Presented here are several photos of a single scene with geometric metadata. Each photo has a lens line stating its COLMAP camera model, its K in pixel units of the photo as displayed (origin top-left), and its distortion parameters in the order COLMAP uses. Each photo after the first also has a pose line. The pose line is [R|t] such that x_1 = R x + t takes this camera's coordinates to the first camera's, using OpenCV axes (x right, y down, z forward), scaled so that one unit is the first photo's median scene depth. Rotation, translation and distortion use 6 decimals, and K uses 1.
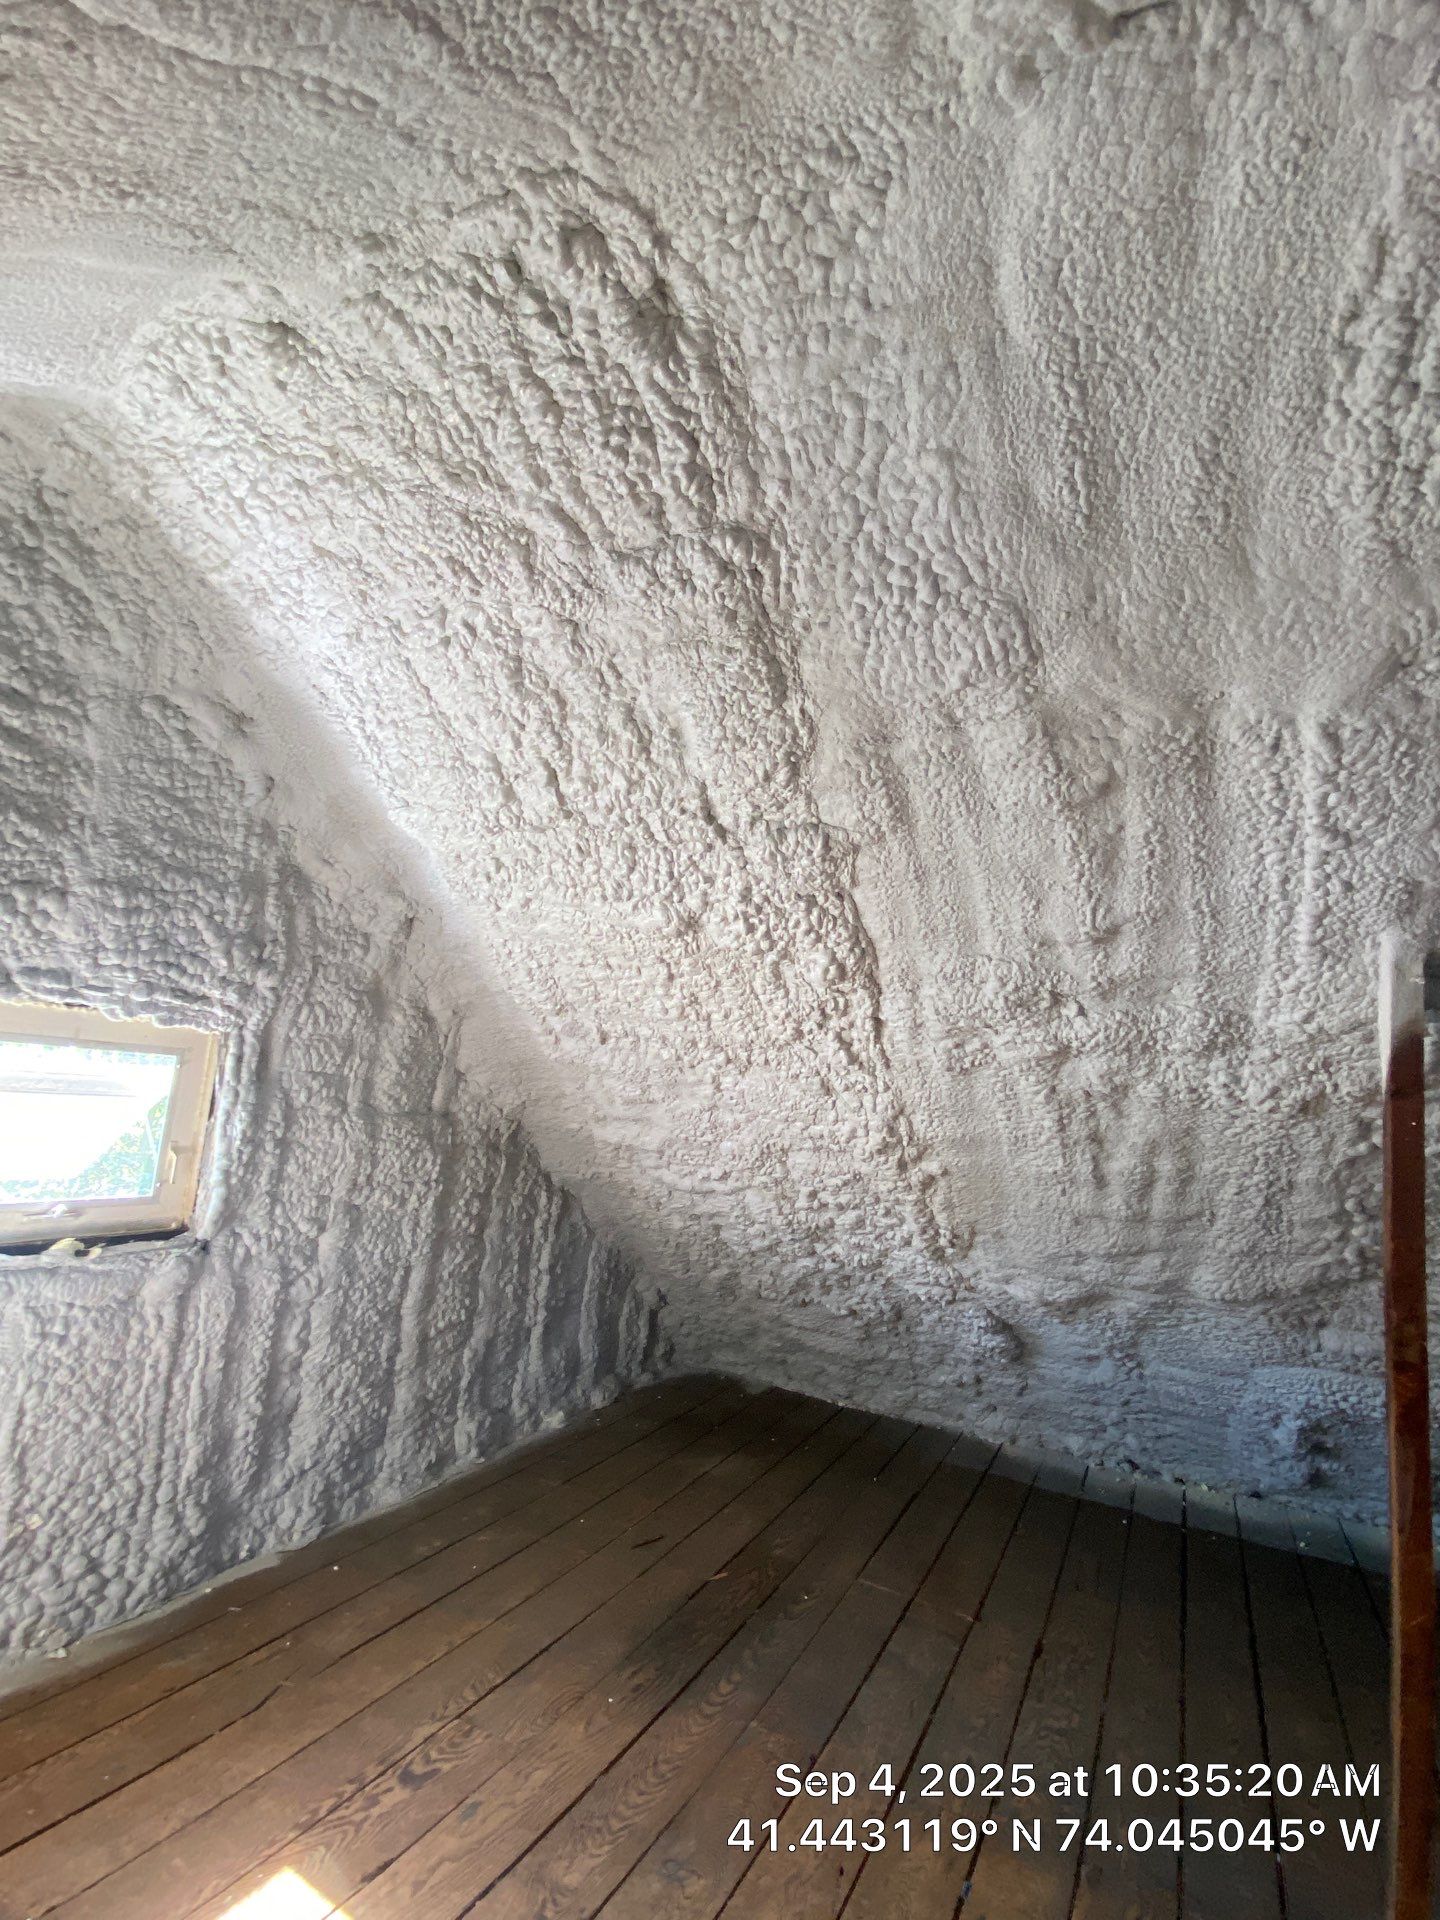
lens RADIAL K [[929.0, 0, 720.4], [0, 929.0, 954.9], [0, 0, 1]] dist [0.014961, -0.017818]
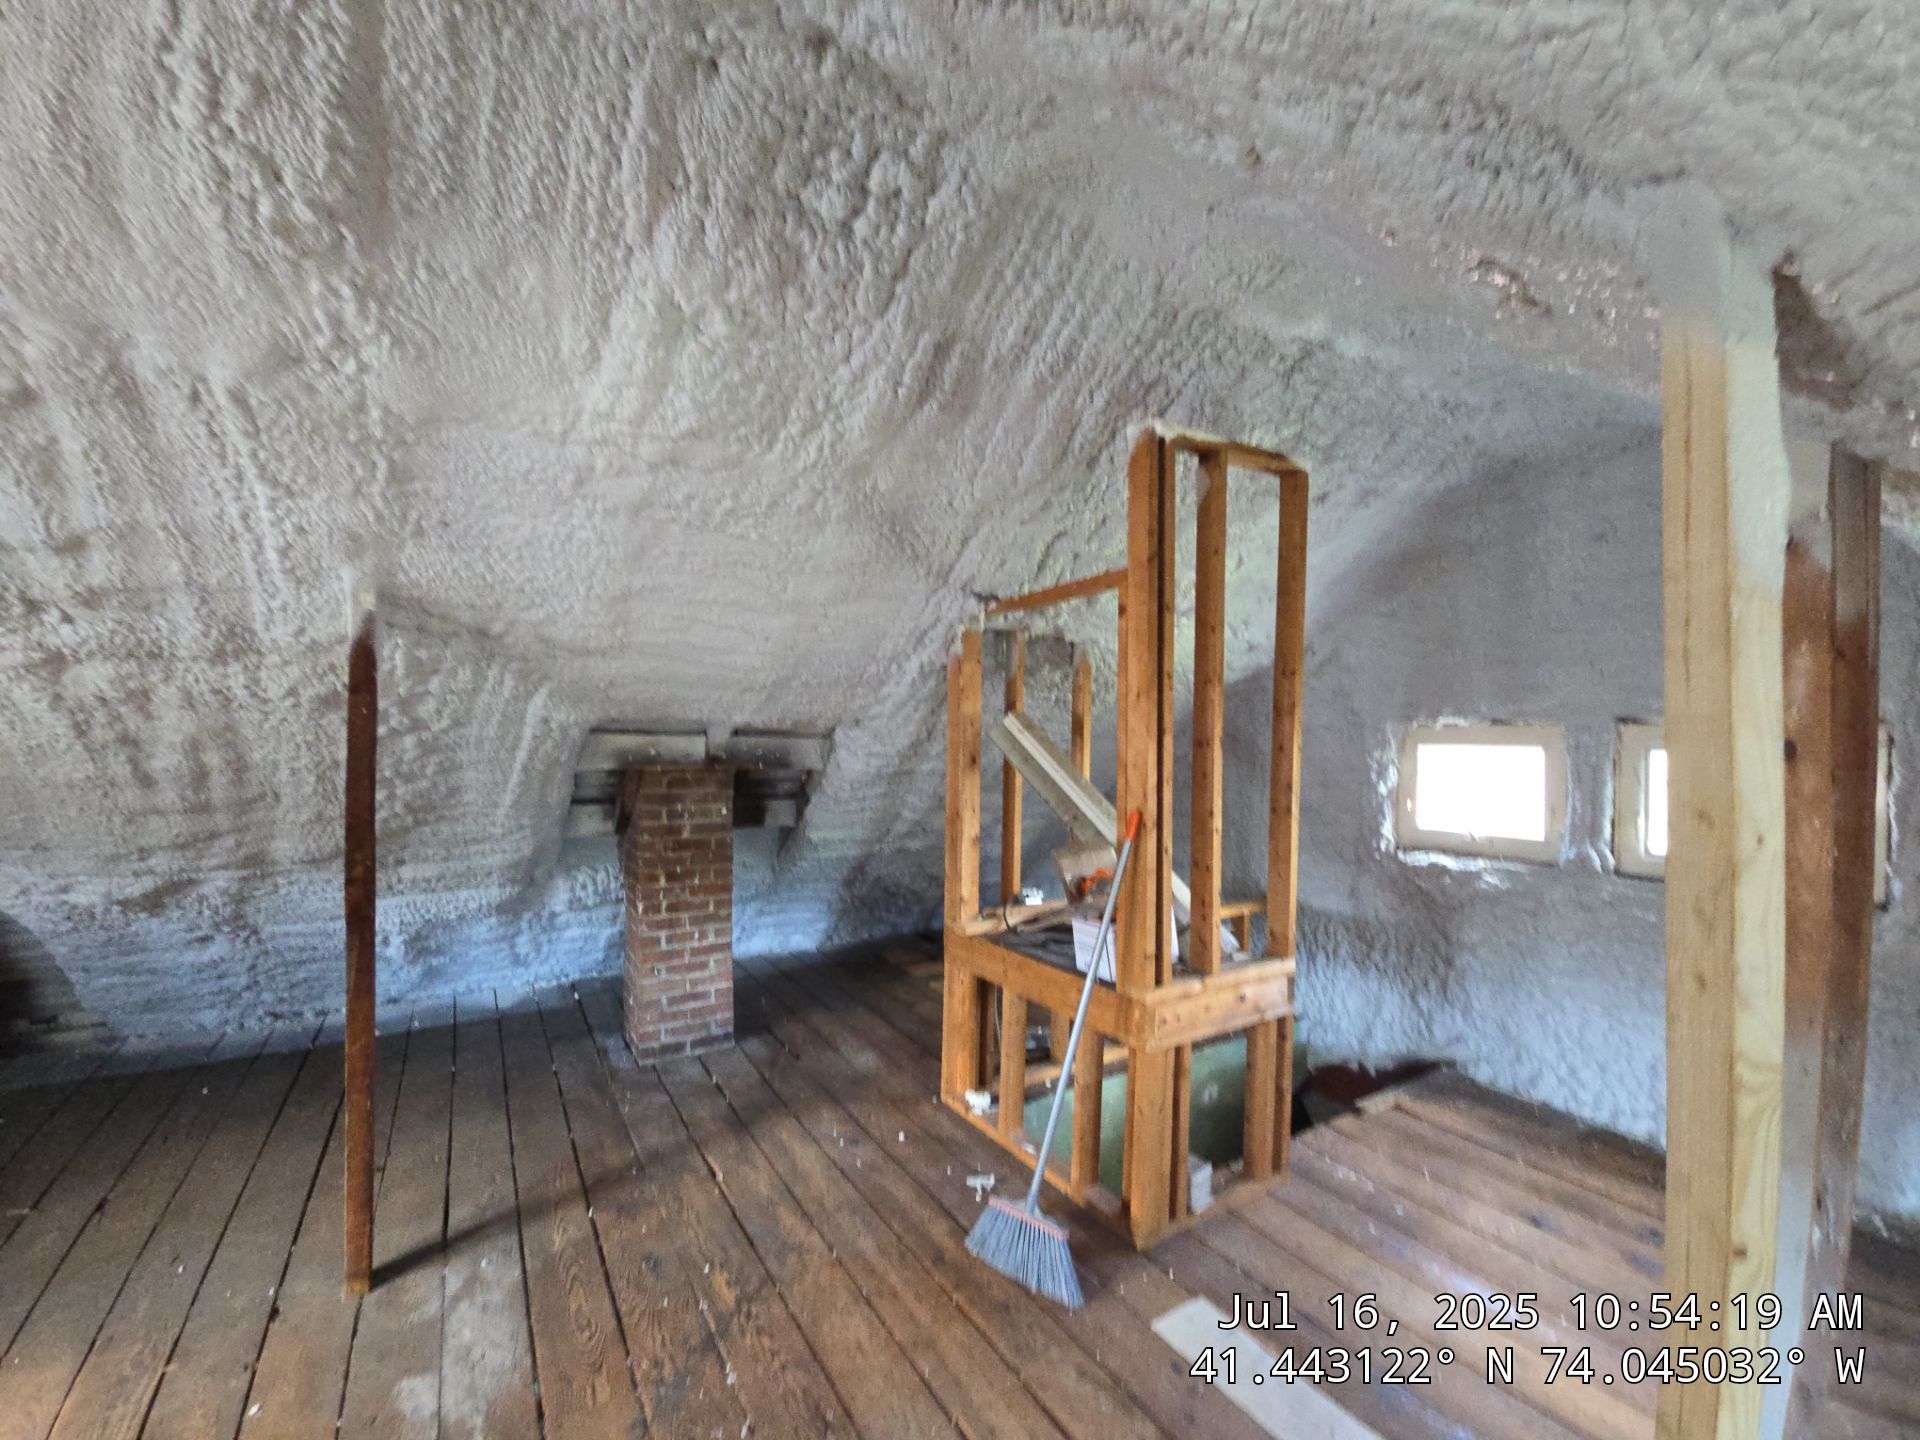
lens RADIAL K [[783.1, 0, 953.6], [0, 783.1, 726.9], [0, 0, 1]] dist [0.004648, -0.003912]
pose [[0.531030, -0.076045, 0.843934, 0.165763], [-0.088667, 0.985510, 0.144595, -0.030233], [-0.842701, -0.151613, 0.516592, -0.253214]]
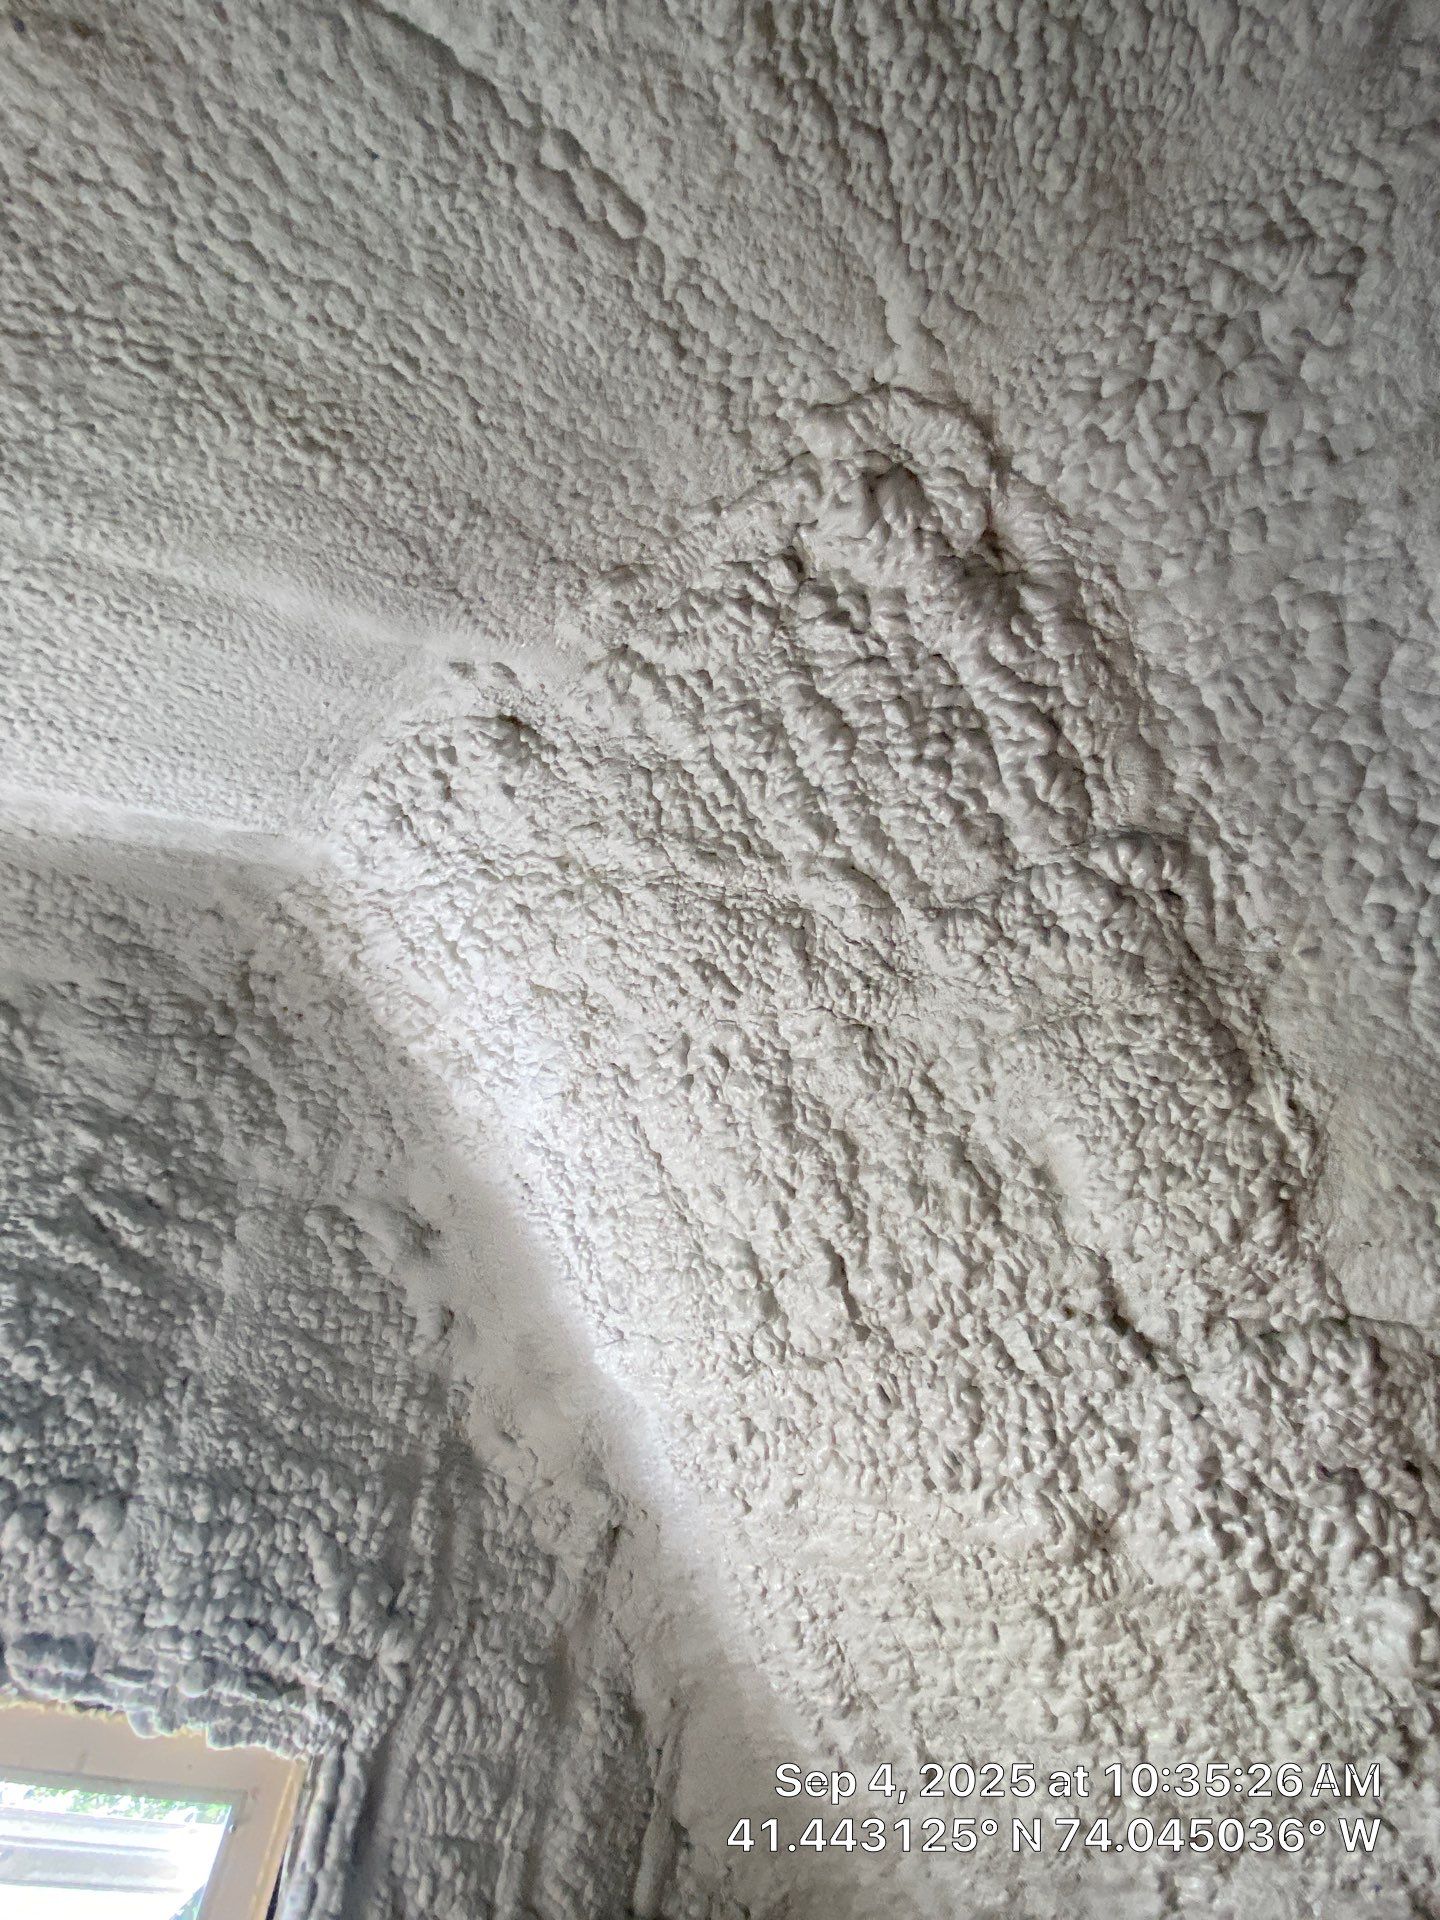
lens RADIAL K [[935.1, 0, 724.6], [0, 935.1, 956.5], [0, 0, 1]] dist [0.031525, -0.023051]
pose [[0.976157, -0.124868, -0.177555, -0.109302], [0.008704, 0.839834, -0.542773, -0.019914], [0.216892, 0.528286, 0.820897, 0.311048]]
